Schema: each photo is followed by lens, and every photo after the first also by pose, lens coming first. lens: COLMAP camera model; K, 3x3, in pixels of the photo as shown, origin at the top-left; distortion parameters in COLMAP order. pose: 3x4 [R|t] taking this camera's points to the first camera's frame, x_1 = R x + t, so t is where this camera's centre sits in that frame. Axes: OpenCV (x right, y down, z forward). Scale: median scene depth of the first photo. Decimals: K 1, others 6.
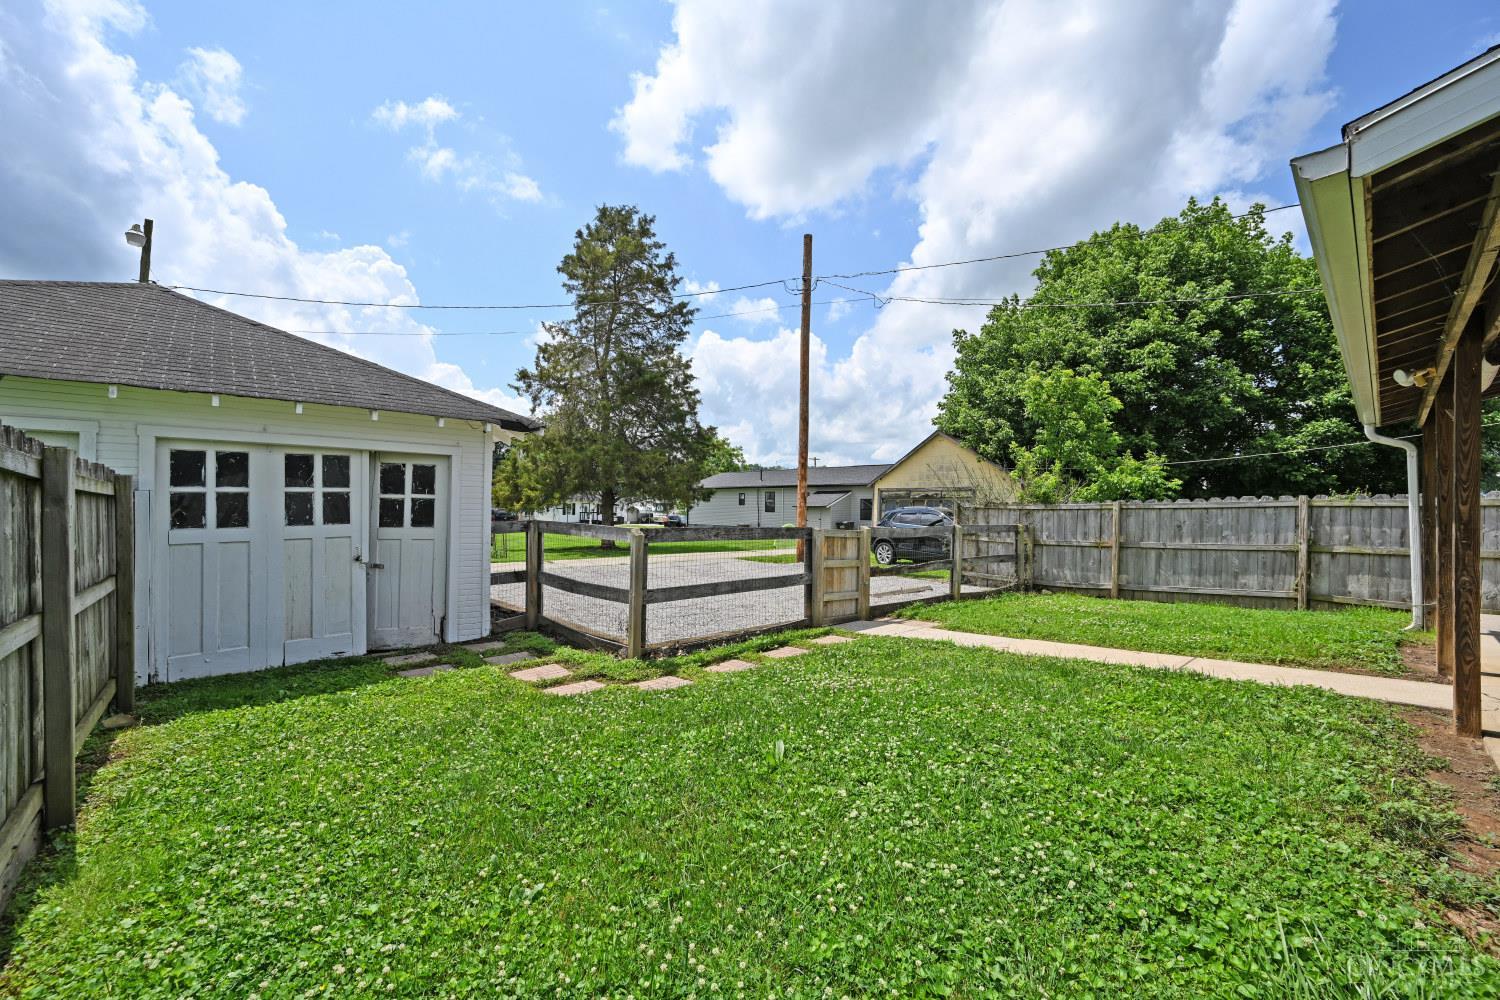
lens RADIAL K [[587.9, 0, 750.0], [0, 587.9, 500.0], [0, 0, 1]] dist [-0.001709, 0.000136]
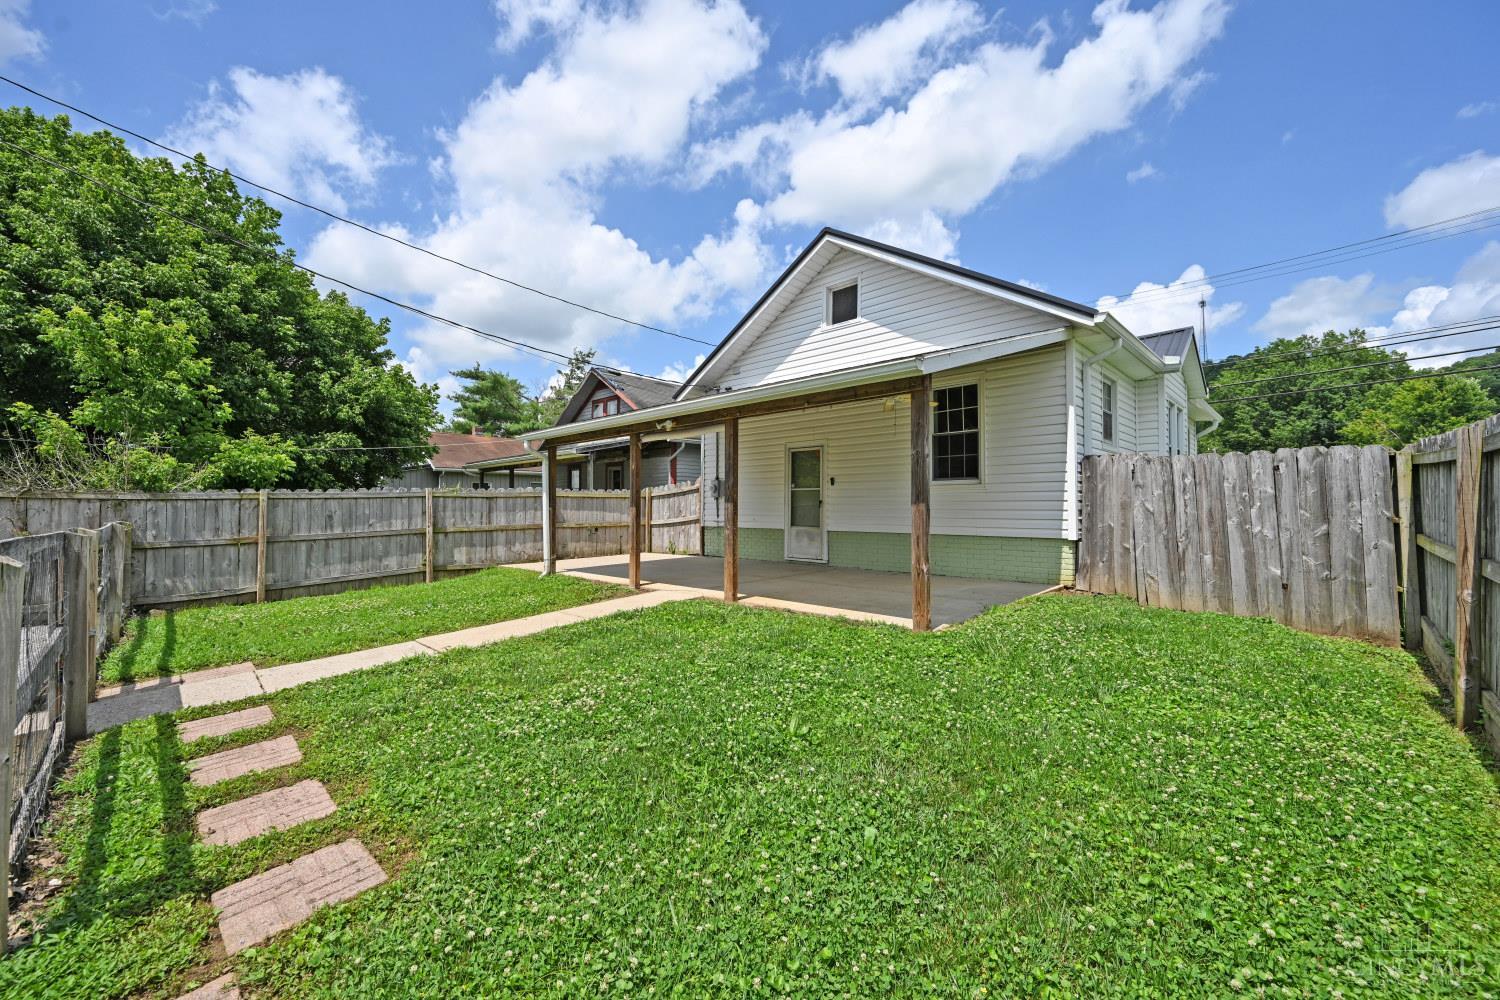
lens RADIAL K [[587.9, 0, 750.0], [0, 587.9, 500.0], [0, 0, 1]] dist [-0.001709, 0.000136]
pose [[-0.071137, 0.003372, 0.997461, -0.306272], [-0.009533, 0.999946, -0.004061, 0.014386], [-0.997421, -0.009798, -0.071101, 0.355412]]
